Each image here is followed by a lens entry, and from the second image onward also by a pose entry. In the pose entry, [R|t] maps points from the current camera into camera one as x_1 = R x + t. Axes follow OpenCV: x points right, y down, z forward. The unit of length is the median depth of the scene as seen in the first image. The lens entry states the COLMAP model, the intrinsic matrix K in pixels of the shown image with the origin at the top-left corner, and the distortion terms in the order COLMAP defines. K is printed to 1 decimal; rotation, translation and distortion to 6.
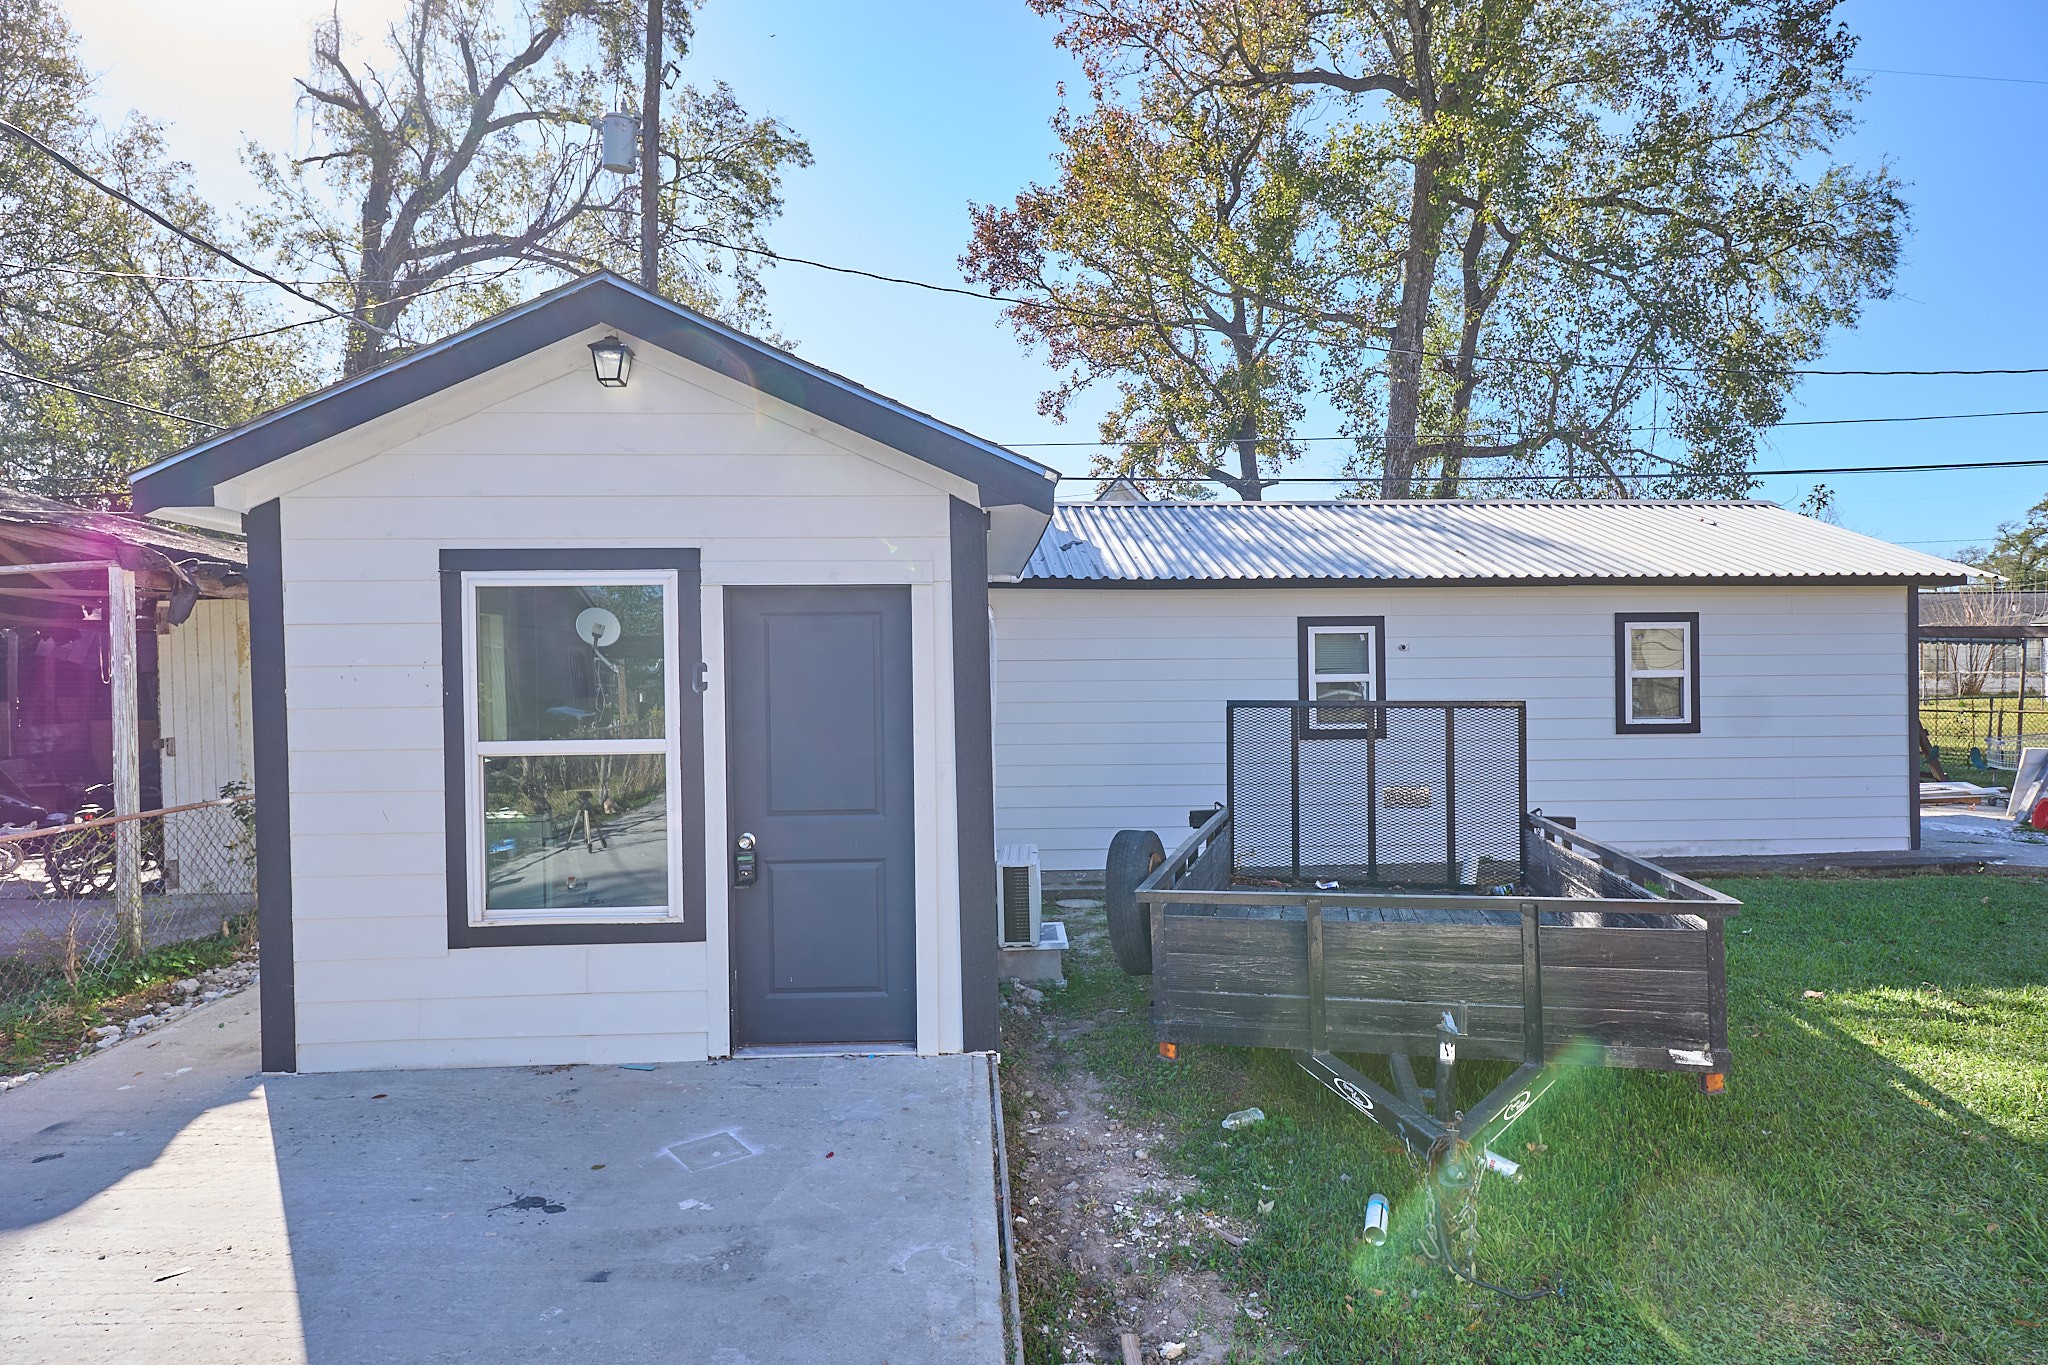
lens RADIAL K [[1104.1, 0, 1024.0], [0, 1104.1, 682.5], [0, 0, 1]] dist [0.000975, 0.000231]
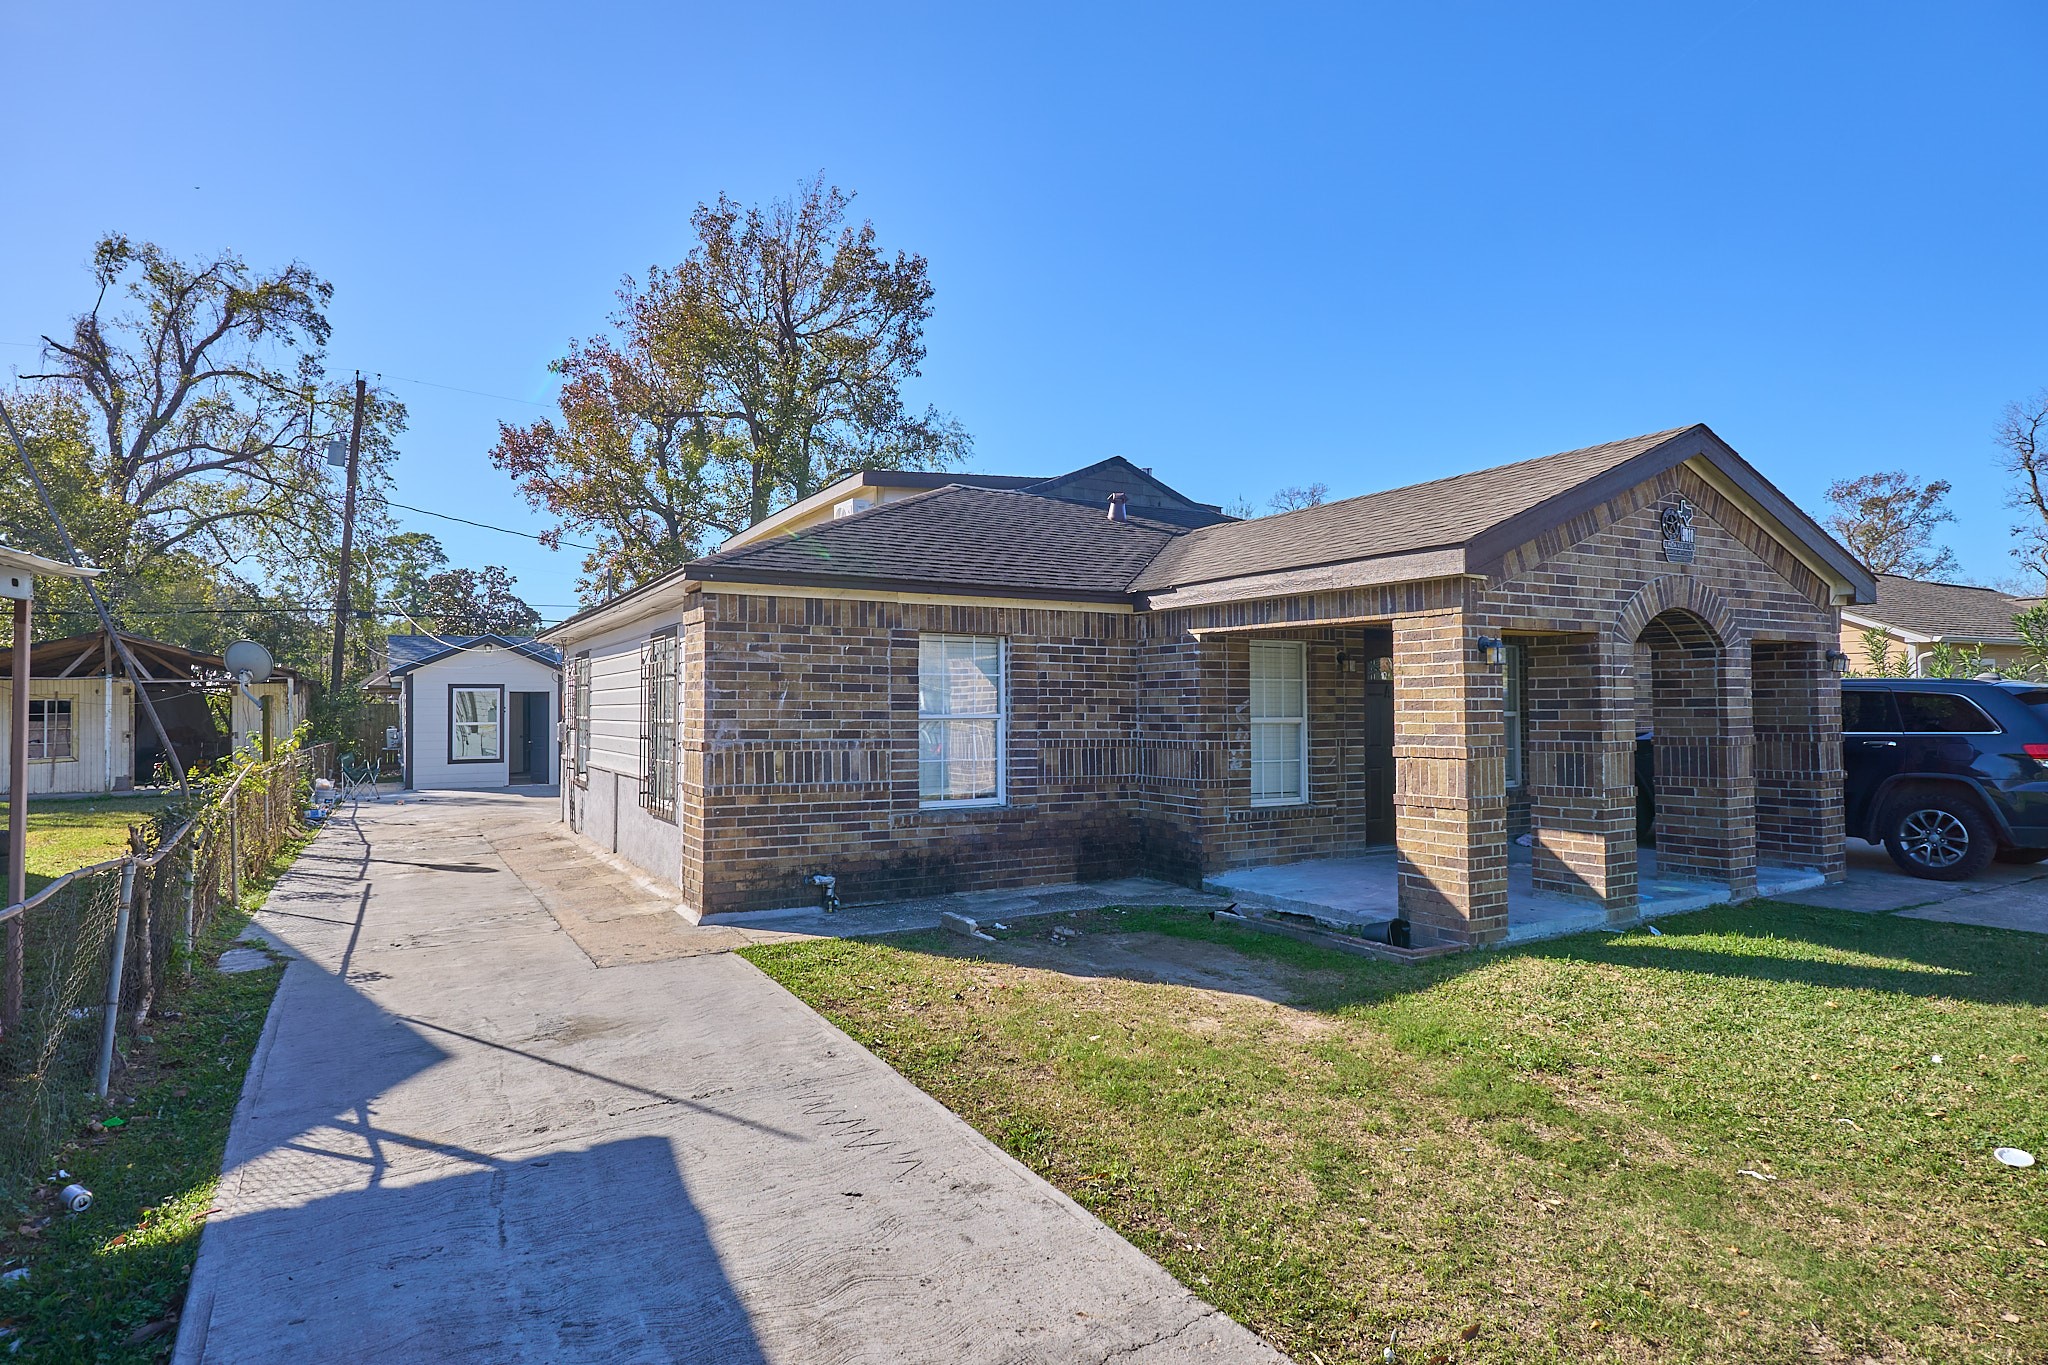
lens RADIAL K [[1104.7, 0, 1020.5], [0, 1104.7, 677.1], [0, 0, 1]] dist [0.001929, 0.000294]
pose [[0.898206, 0.018850, 0.439171, -0.174172], [0.002351, 0.998860, -0.047681, 0.040735], [-0.439569, 0.043860, 0.897137, -2.005028]]
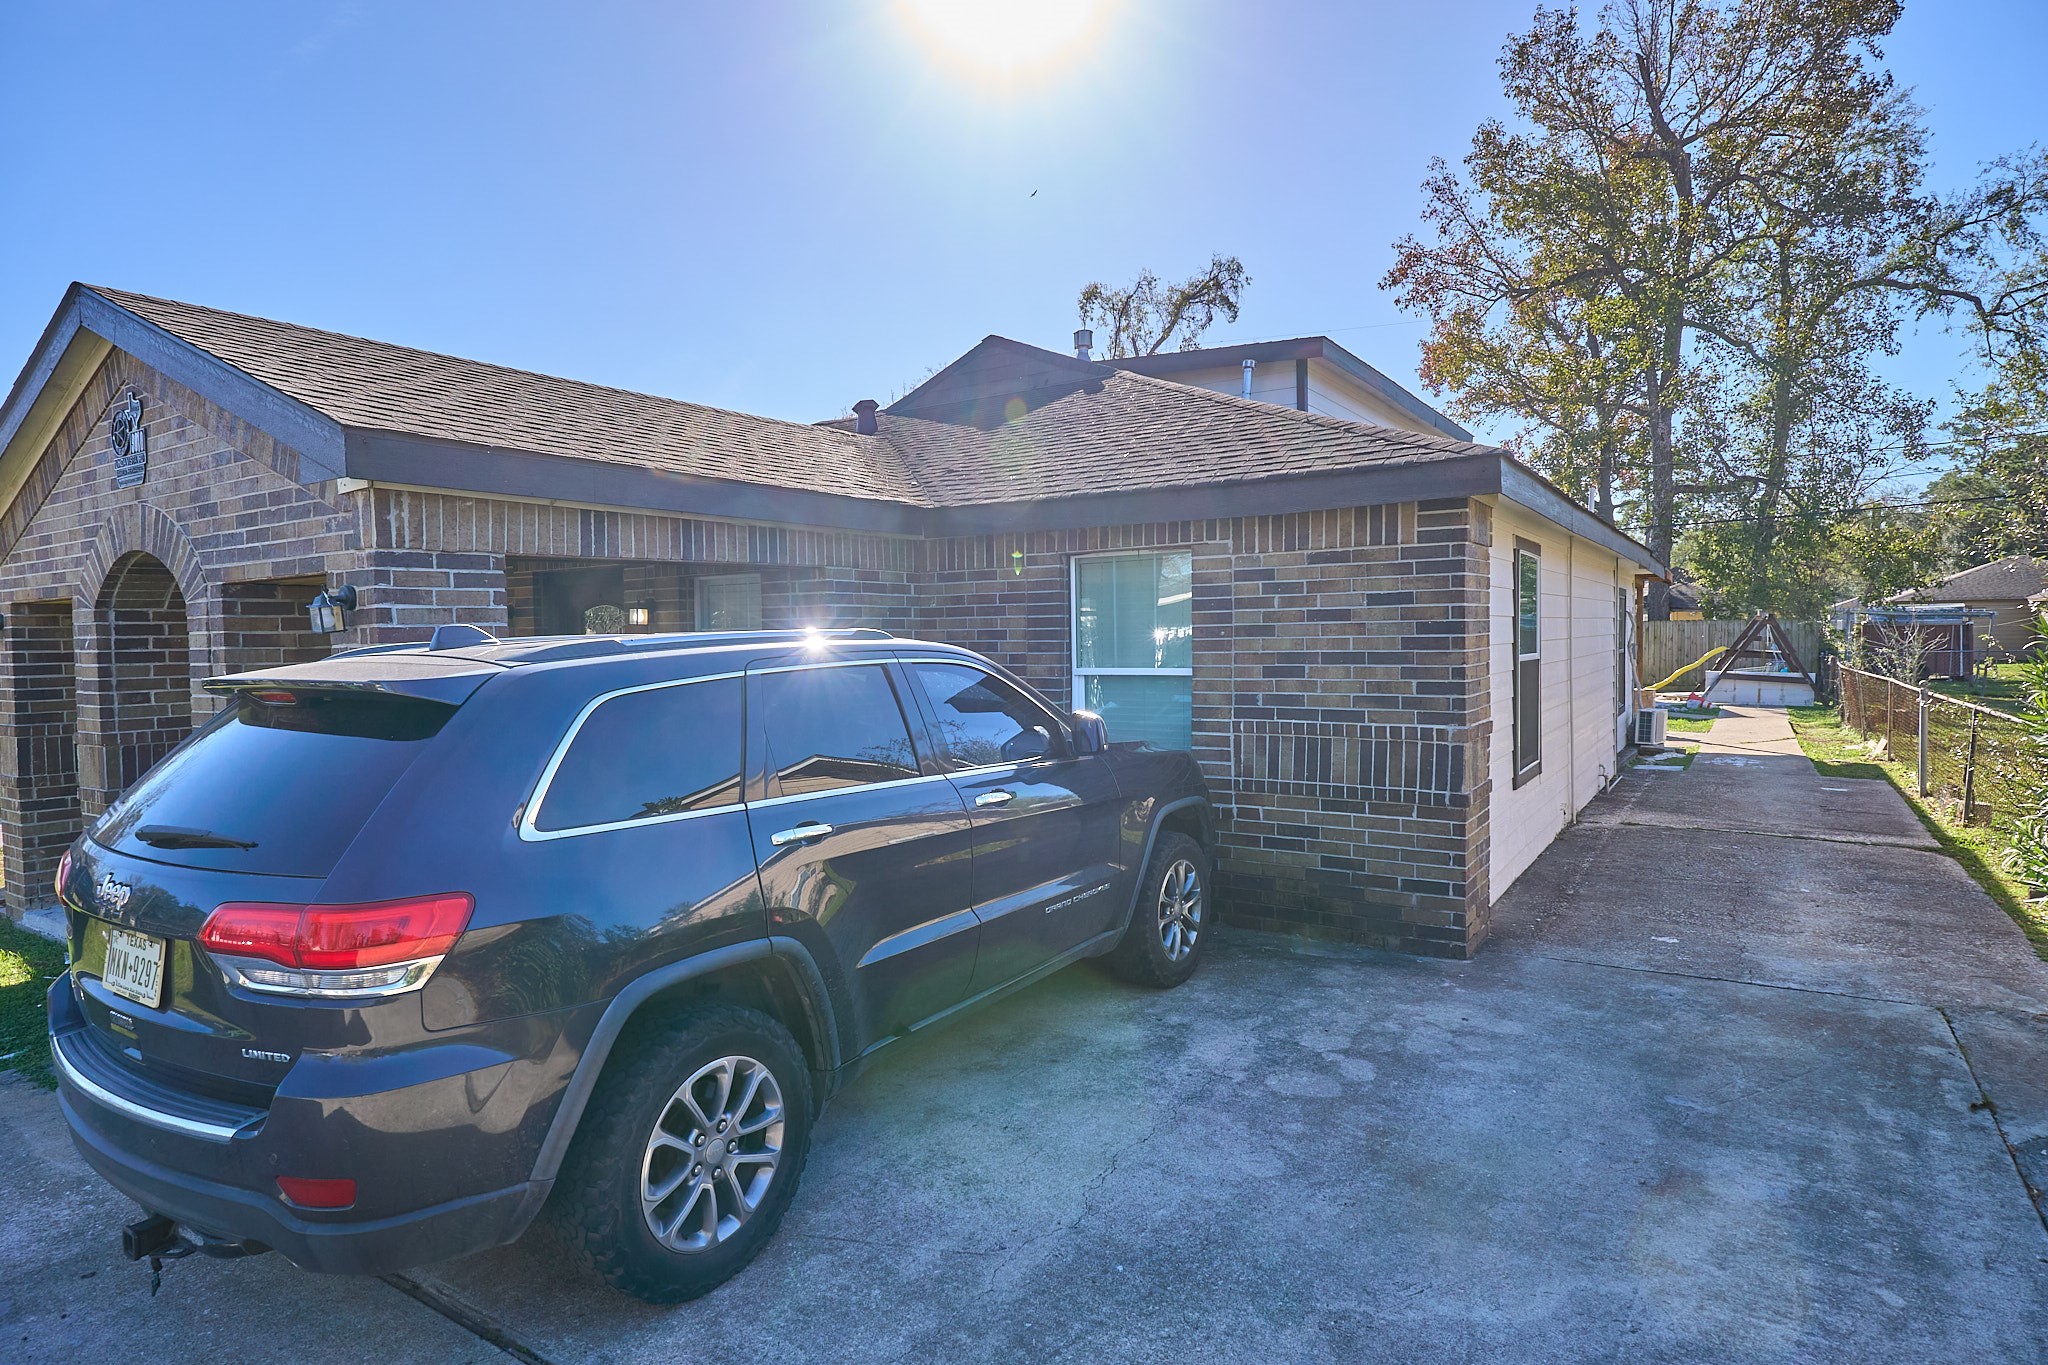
lens RADIAL K [[1104.7, 0, 1020.5], [0, 1104.7, 677.1], [0, 0, 1]] dist [0.001929, 0.000294]
pose [[0.793699, 0.022538, -0.607893, 1.270059], [-0.002076, 0.999408, 0.034343, -0.001499], [0.608307, -0.025996, 0.793276, -1.680471]]
